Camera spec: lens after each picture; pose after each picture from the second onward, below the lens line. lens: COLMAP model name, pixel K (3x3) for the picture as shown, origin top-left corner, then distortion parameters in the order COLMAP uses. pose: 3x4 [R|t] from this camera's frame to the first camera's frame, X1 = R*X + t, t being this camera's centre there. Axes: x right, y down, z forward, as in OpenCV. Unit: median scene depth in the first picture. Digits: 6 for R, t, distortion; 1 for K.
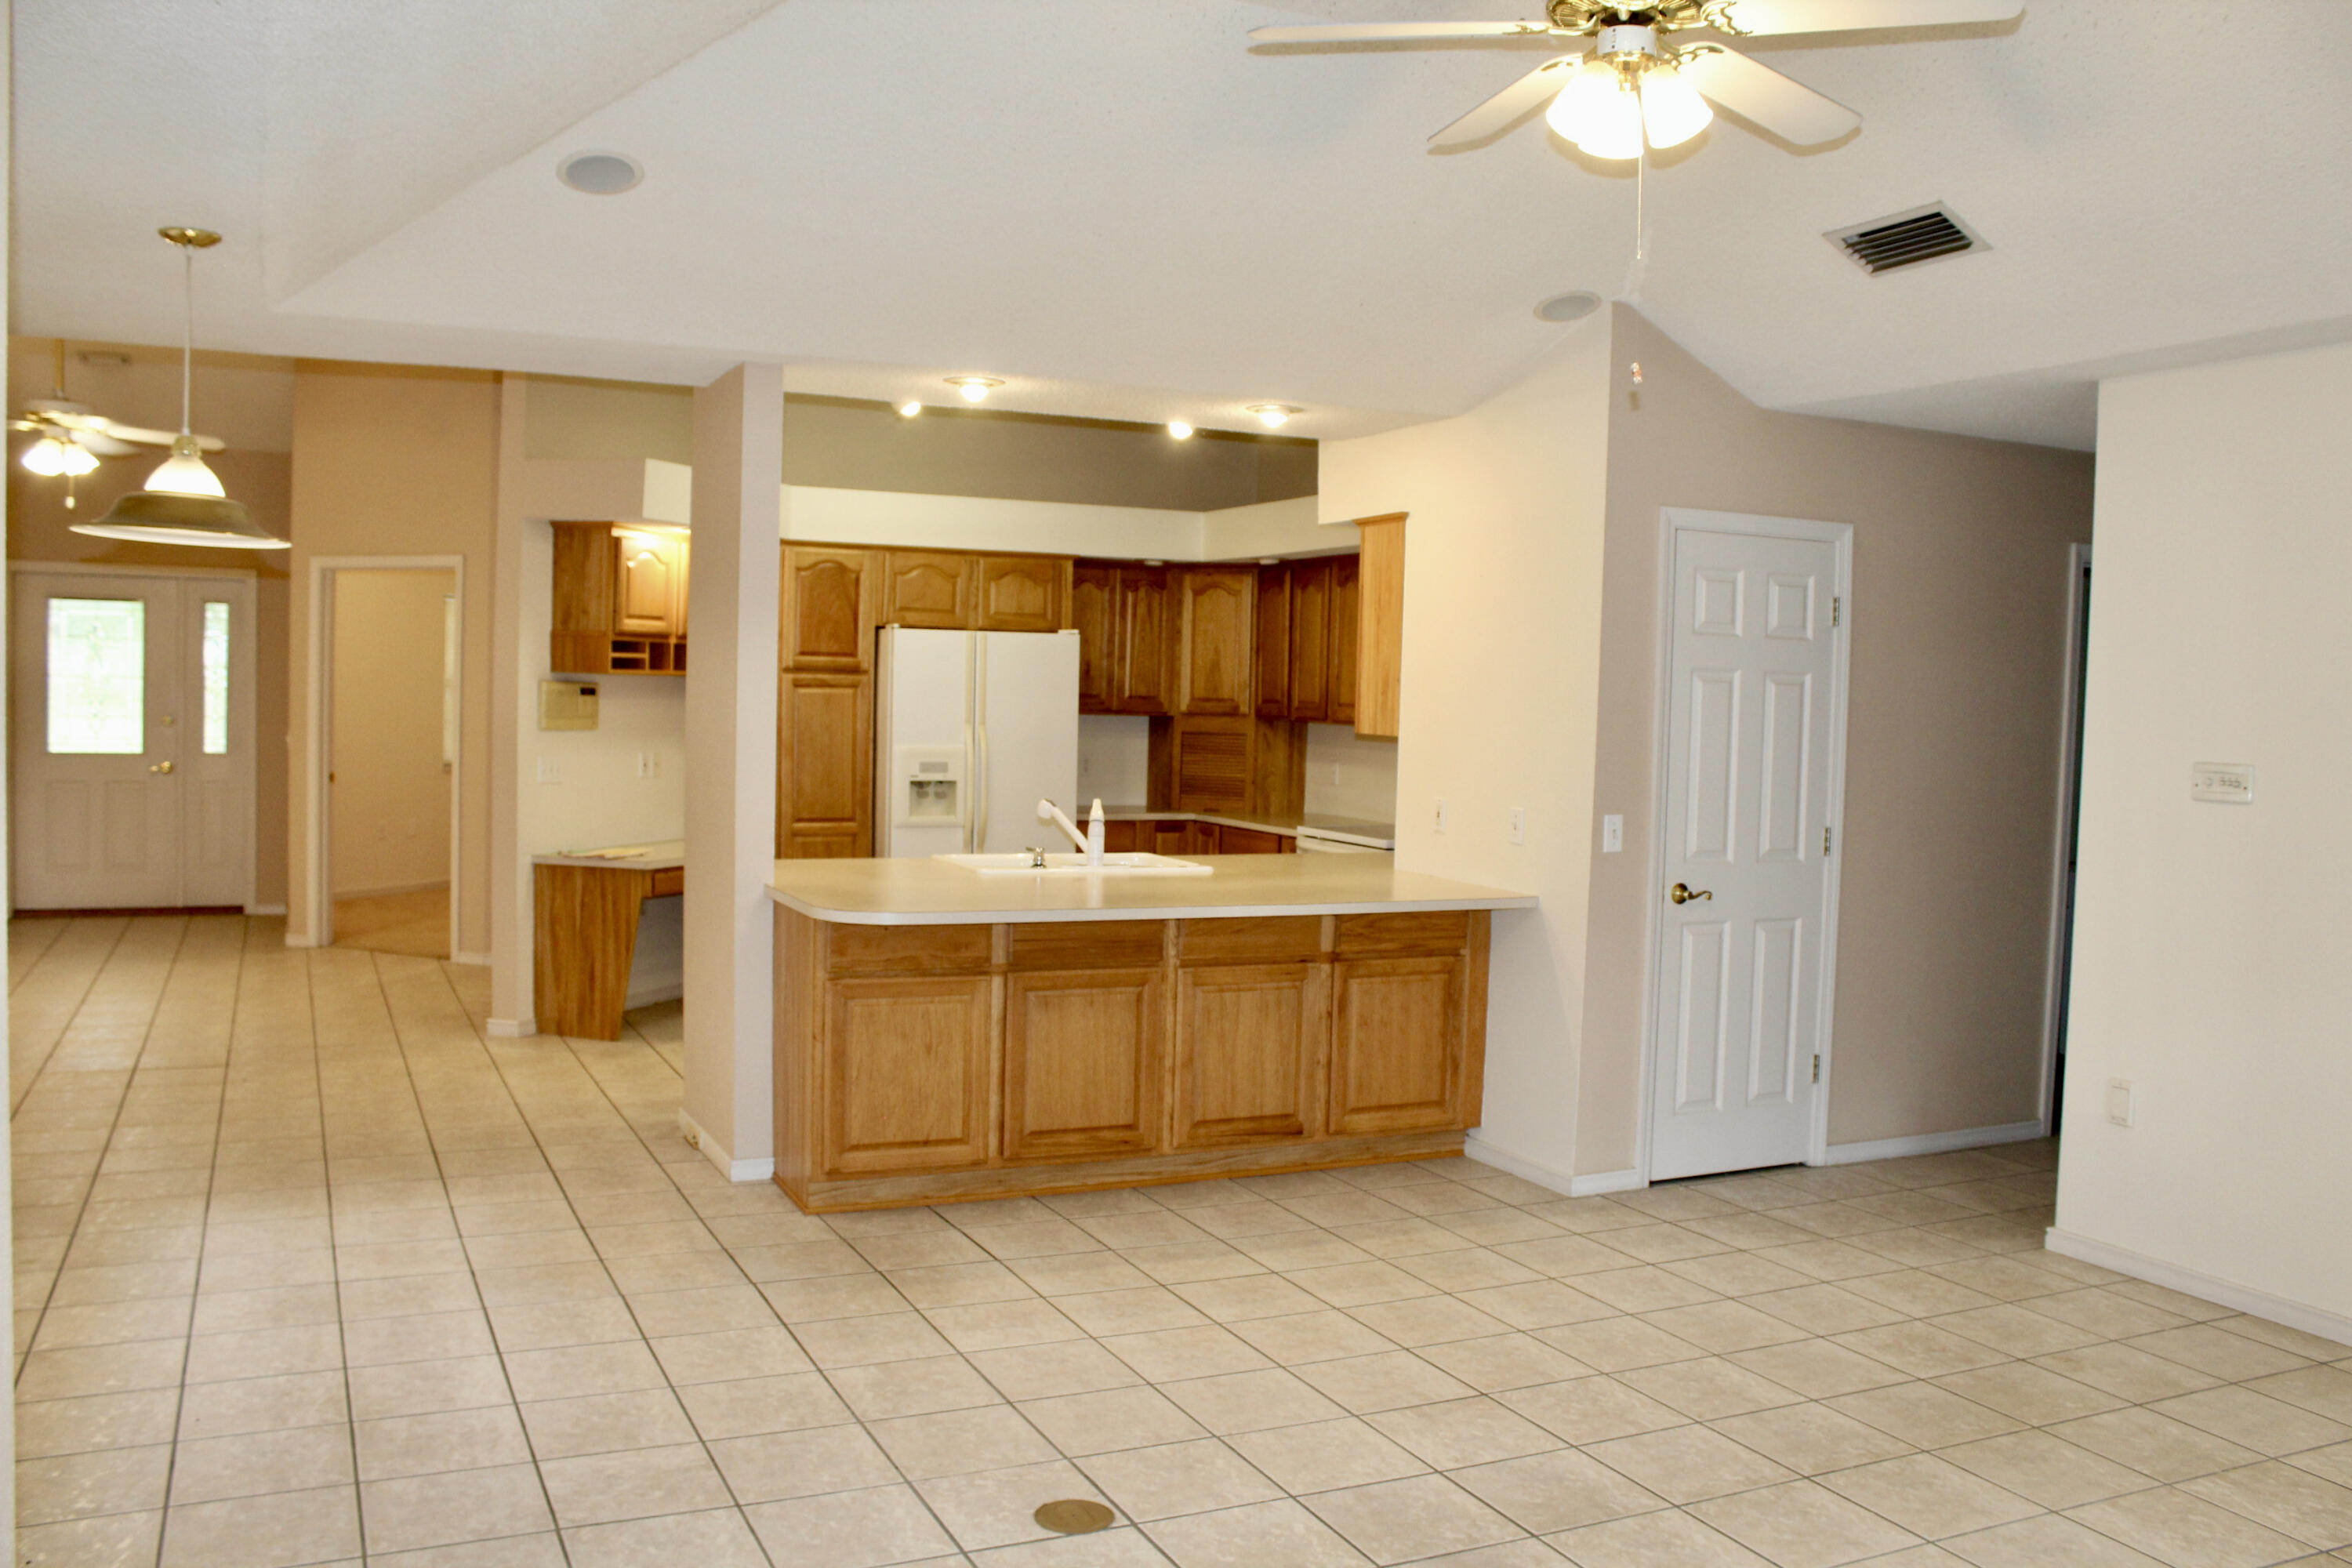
lens RADIAL K [[1942.7, 0, 1176.0], [0, 1942.7, 784.0], [0, 0, 1]] dist [-0.004747, -0.000345]
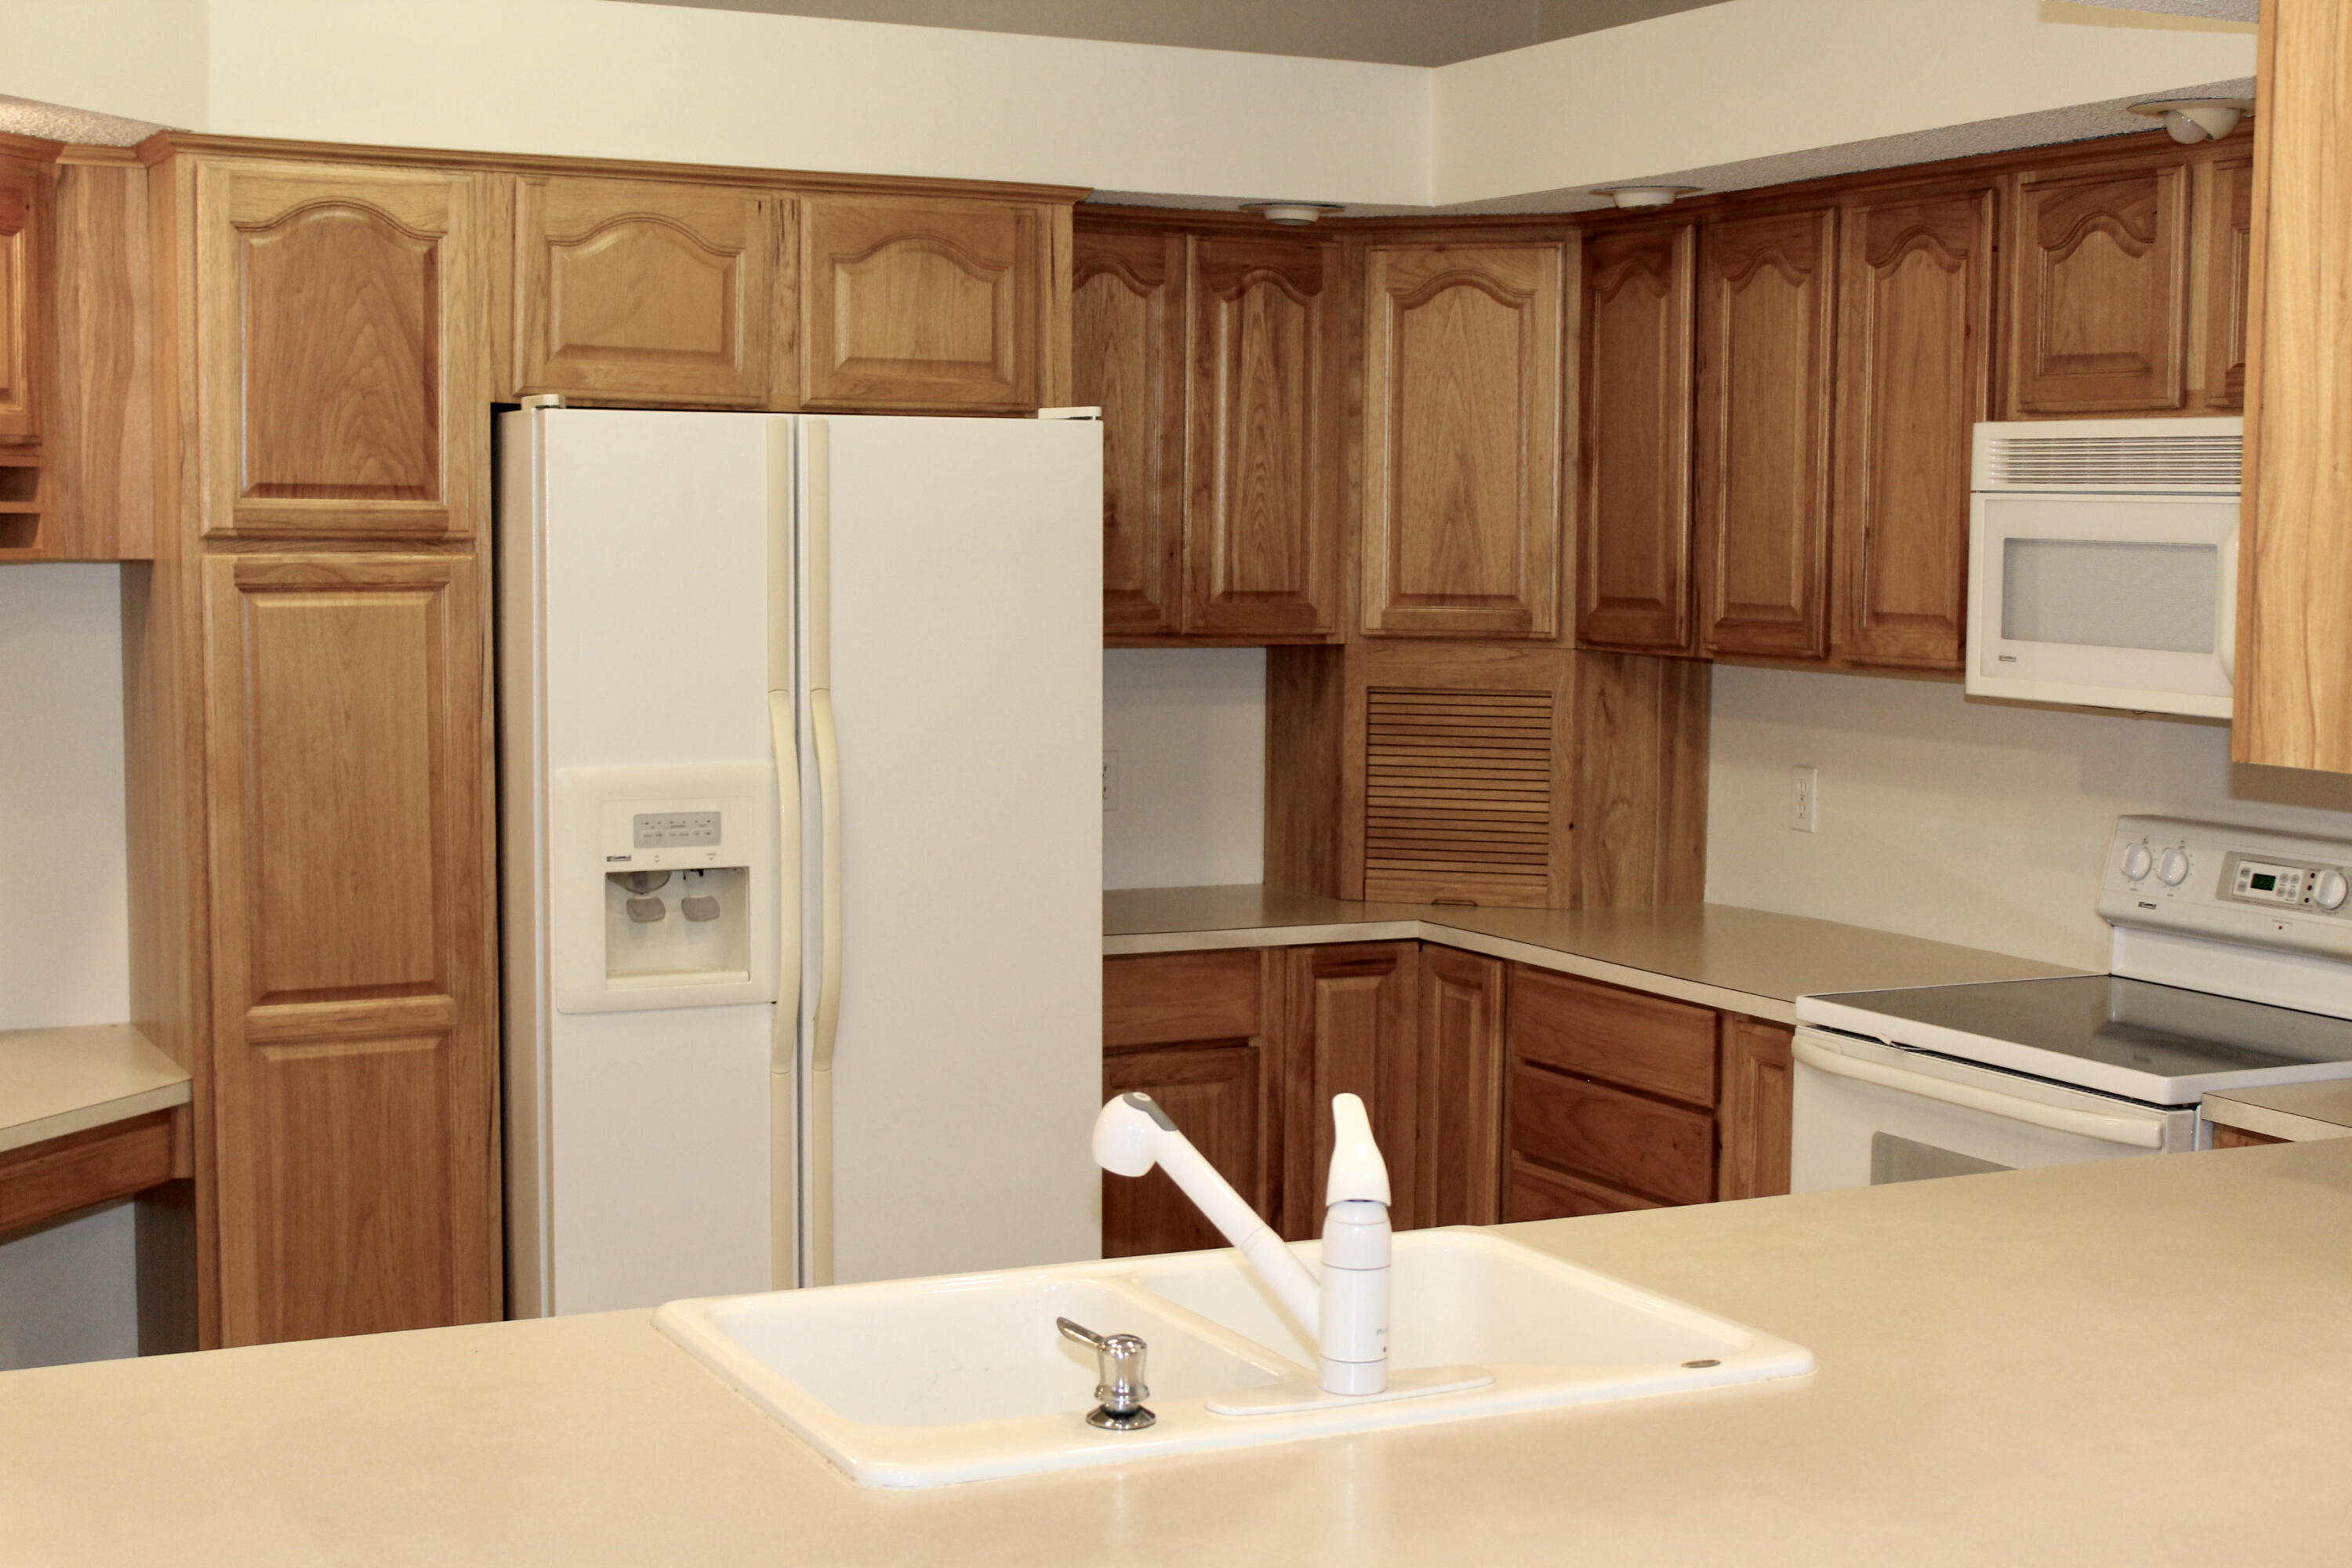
lens RADIAL K [[3105.2, 0, 1176.0], [0, 3105.2, 784.0], [0, 0, 1]] dist [0.029017, 0.007639]
pose [[0.999485, -0.017725, 0.026747, -0.051131], [0.016740, 0.999189, 0.036619, -0.032407], [-0.027374, -0.036152, 0.998971, 0.445084]]
